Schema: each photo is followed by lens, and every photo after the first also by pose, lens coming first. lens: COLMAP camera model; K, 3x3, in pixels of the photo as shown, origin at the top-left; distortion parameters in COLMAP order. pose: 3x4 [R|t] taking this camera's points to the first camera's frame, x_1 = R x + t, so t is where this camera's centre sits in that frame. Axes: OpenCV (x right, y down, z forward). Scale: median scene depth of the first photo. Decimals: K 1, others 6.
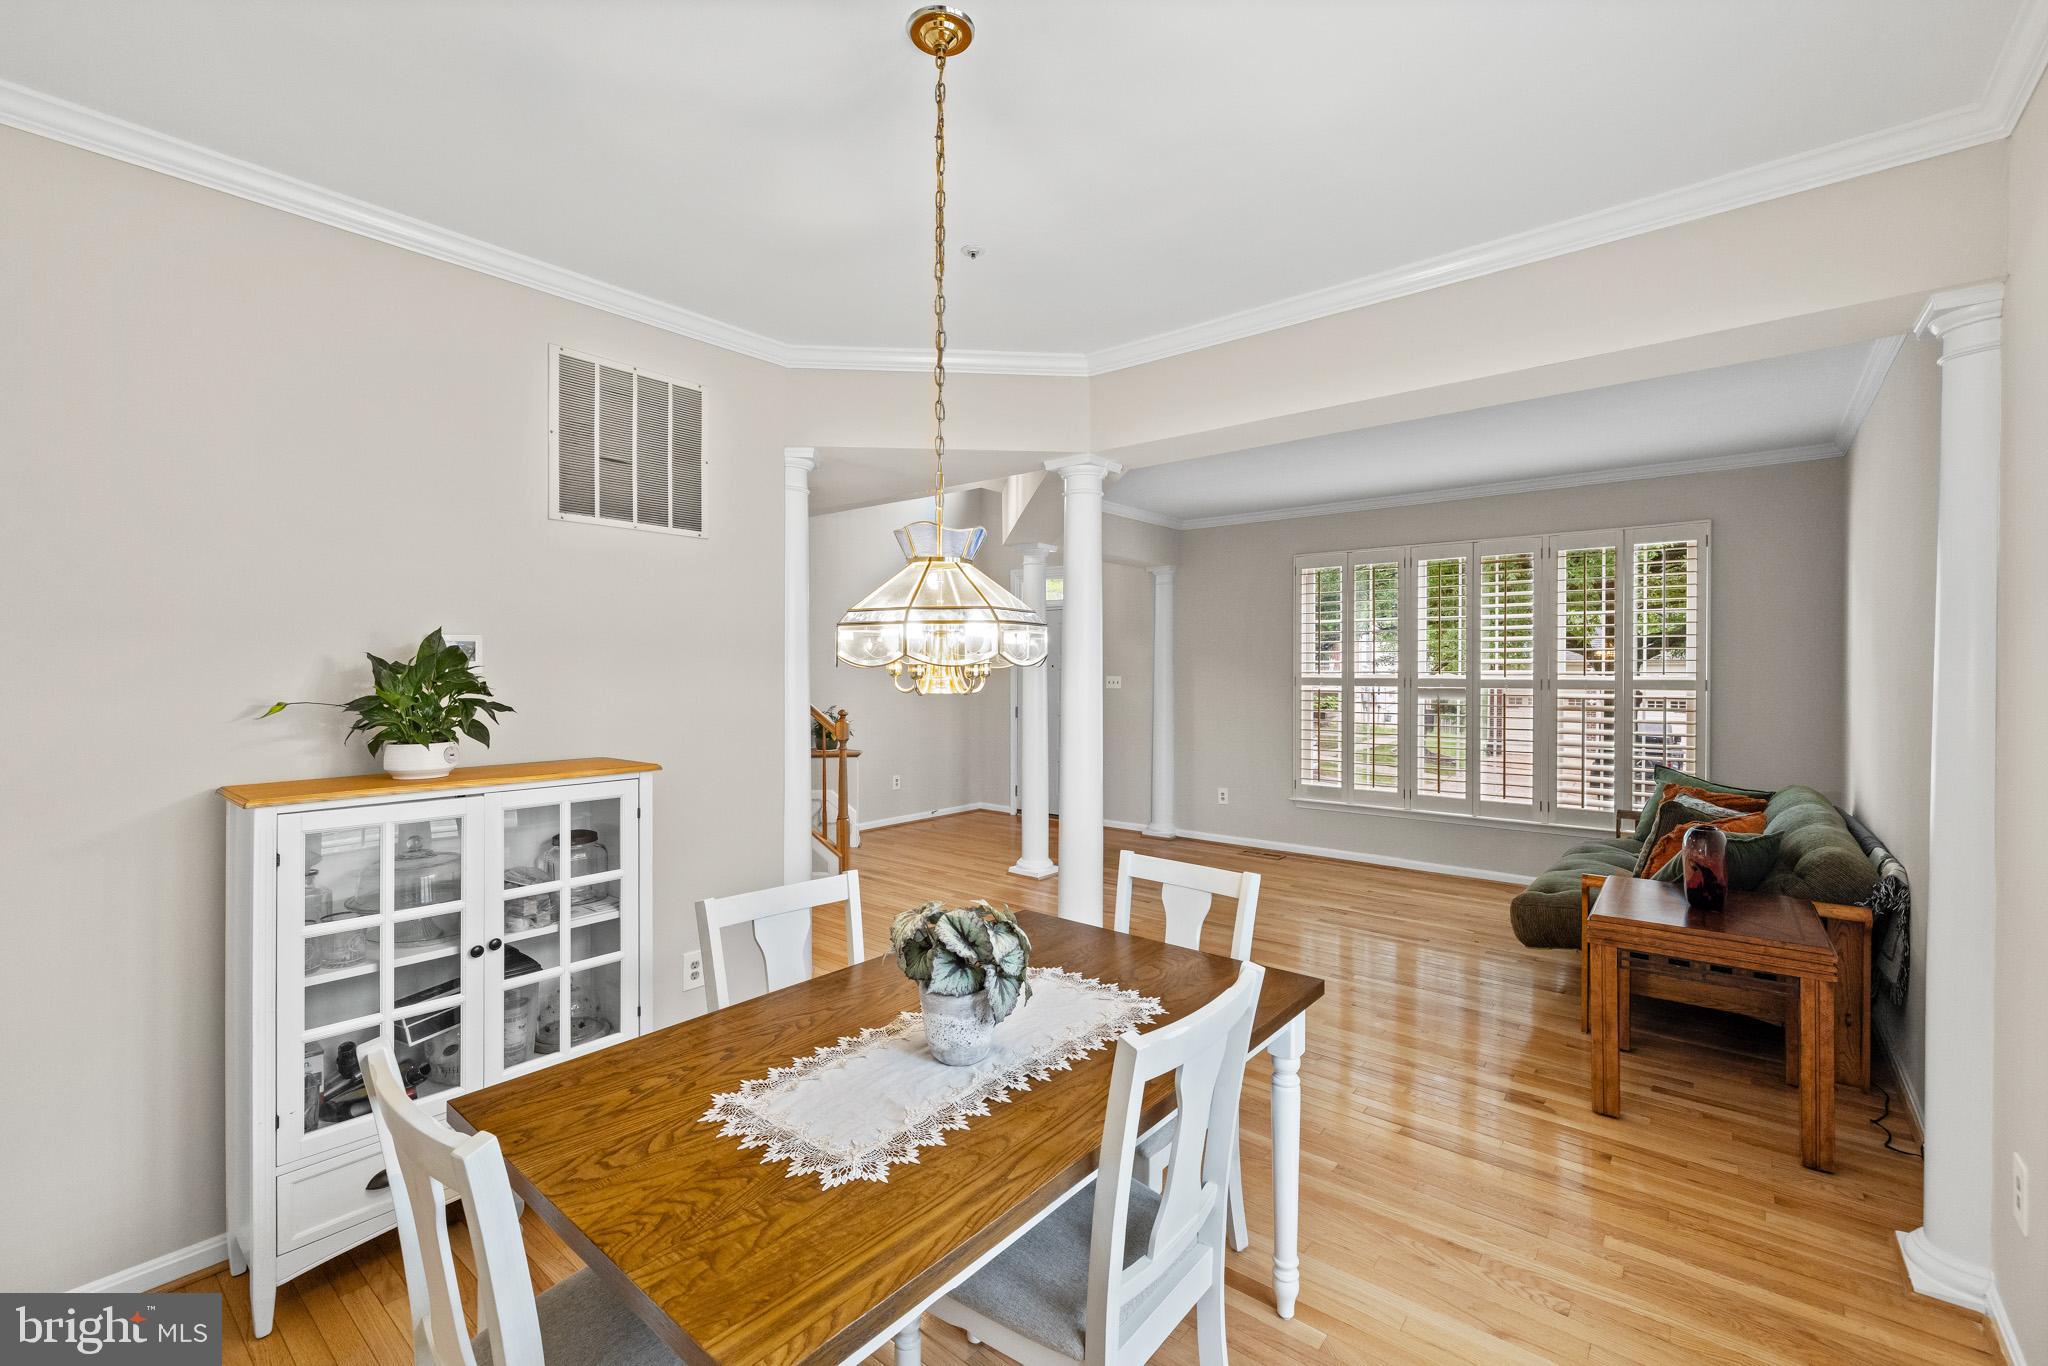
lens RADIAL K [[868.5, 0, 1020.2], [0, 868.5, 674.9], [0, 0, 1]] dist [0.000670, 0.000405]
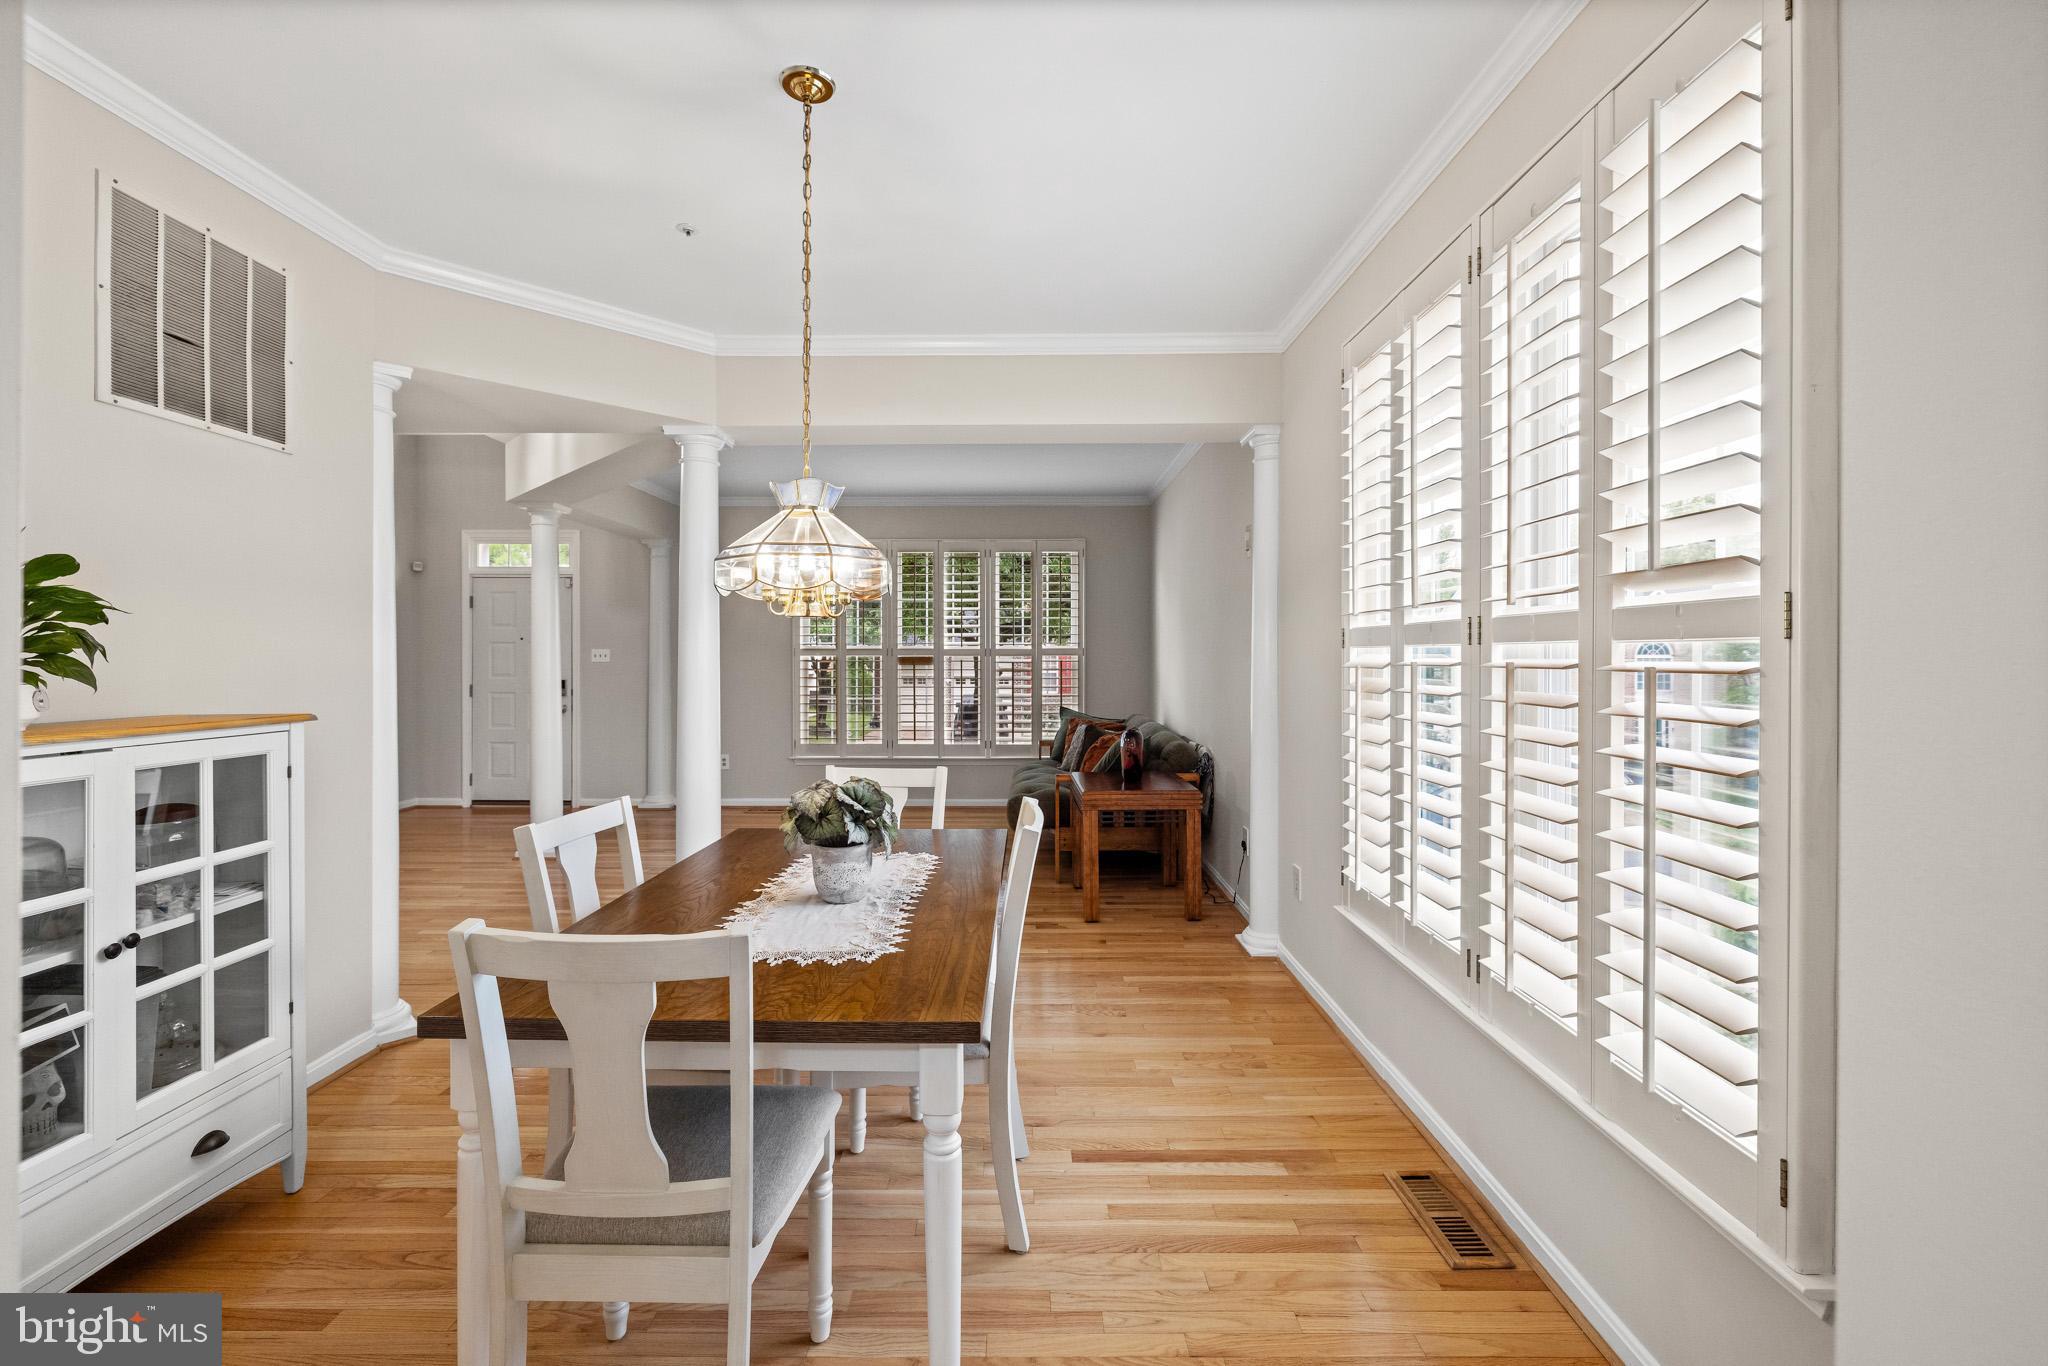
lens RADIAL K [[856.3, 0, 1014.4], [0, 856.3, 661.9], [0, 0, 1]] dist [-0.000416, -0.000234]
pose [[0.775335, -0.005161, 0.631529, -0.421135], [0.006711, 0.999977, -0.000067, 0.057511], [-0.631515, 0.004290, 0.775352, -0.087240]]
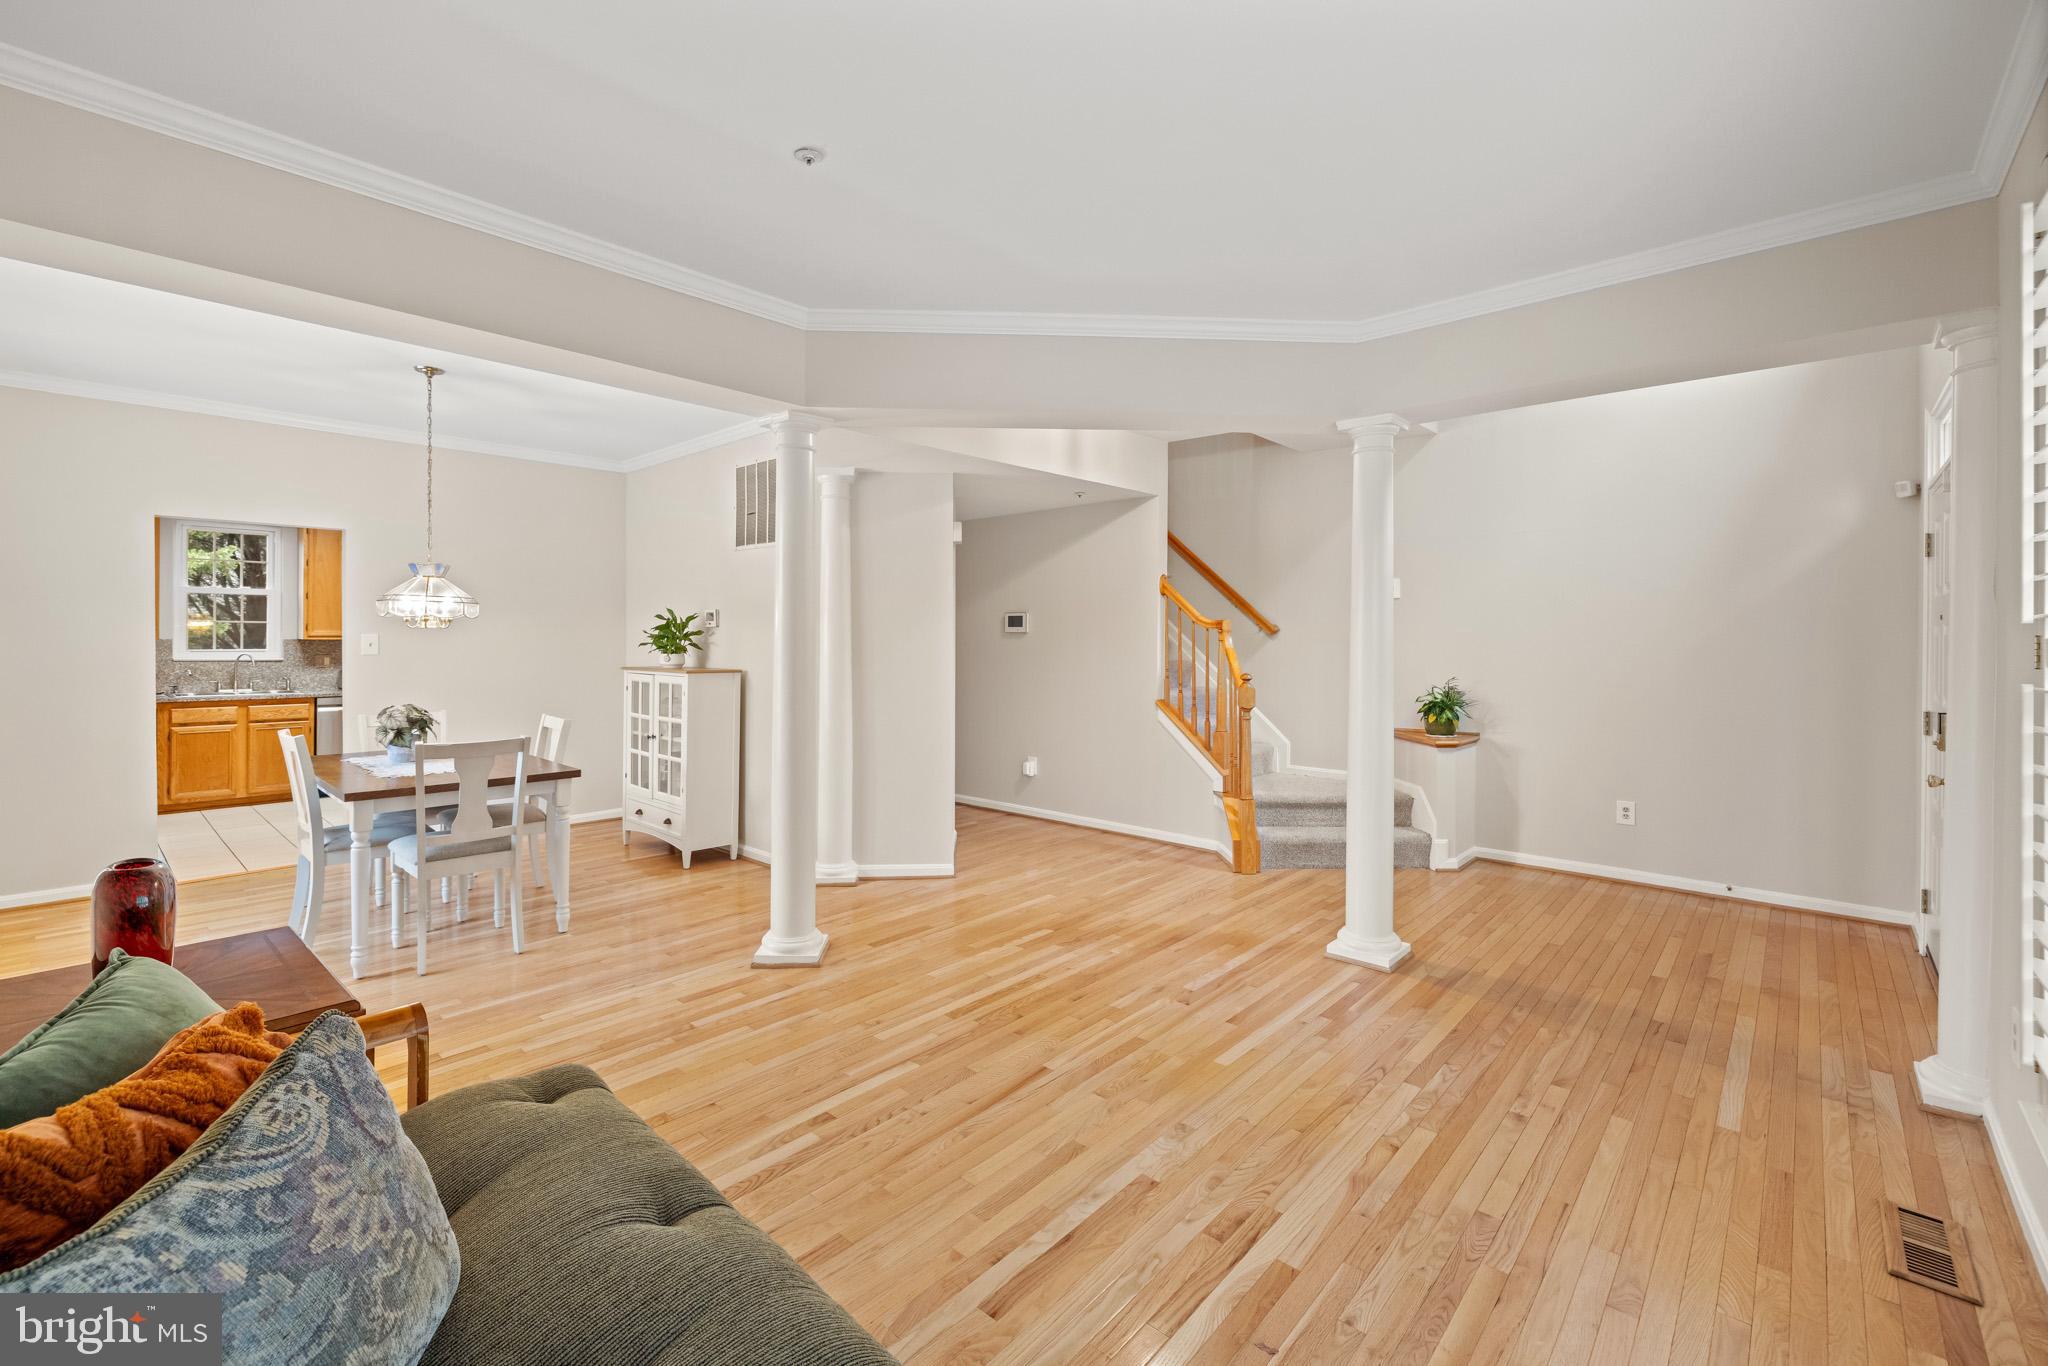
lens RADIAL K [[856.3, 0, 1014.4], [0, 856.3, 661.9], [0, 0, 1]] dist [-0.000416, -0.000234]
pose [[-0.046375, 0.025660, -0.998594, 1.532532], [-0.013871, 0.999557, 0.026329, 0.018269], [0.998828, 0.015073, -0.045999, 1.867606]]
